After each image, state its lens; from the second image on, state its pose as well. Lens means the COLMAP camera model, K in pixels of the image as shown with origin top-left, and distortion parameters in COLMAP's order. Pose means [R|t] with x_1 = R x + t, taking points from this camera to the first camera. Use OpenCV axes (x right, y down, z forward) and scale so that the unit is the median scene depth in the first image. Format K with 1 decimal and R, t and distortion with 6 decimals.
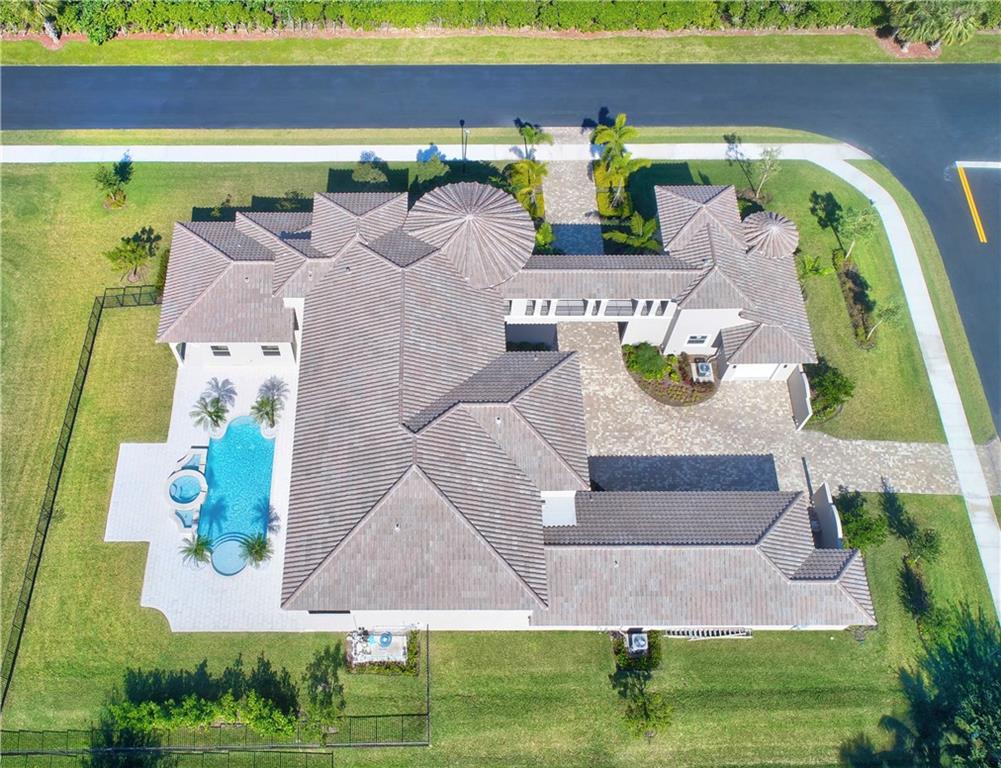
lens RADIAL K [[903.6, 0, 465.3], [0, 903.6, 383.6], [0, 0, 1]] dist [0.005164, 0.005254]
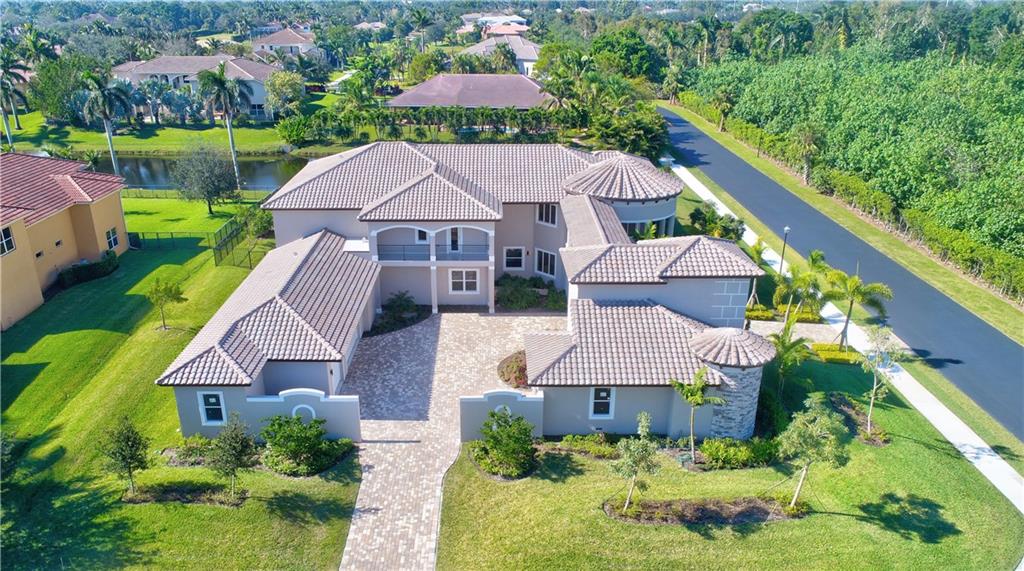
lens RADIAL K [[770.8, 0, 510.9], [0, 770.8, 317.4], [0, 0, 1]] dist [-0.001017, 0.001343]
pose [[0.013657, 0.383090, -0.923610, 0.784132], [-0.875287, 0.451146, 0.174181, -0.118464], [0.483410, 0.806046, 0.341475, 0.631656]]
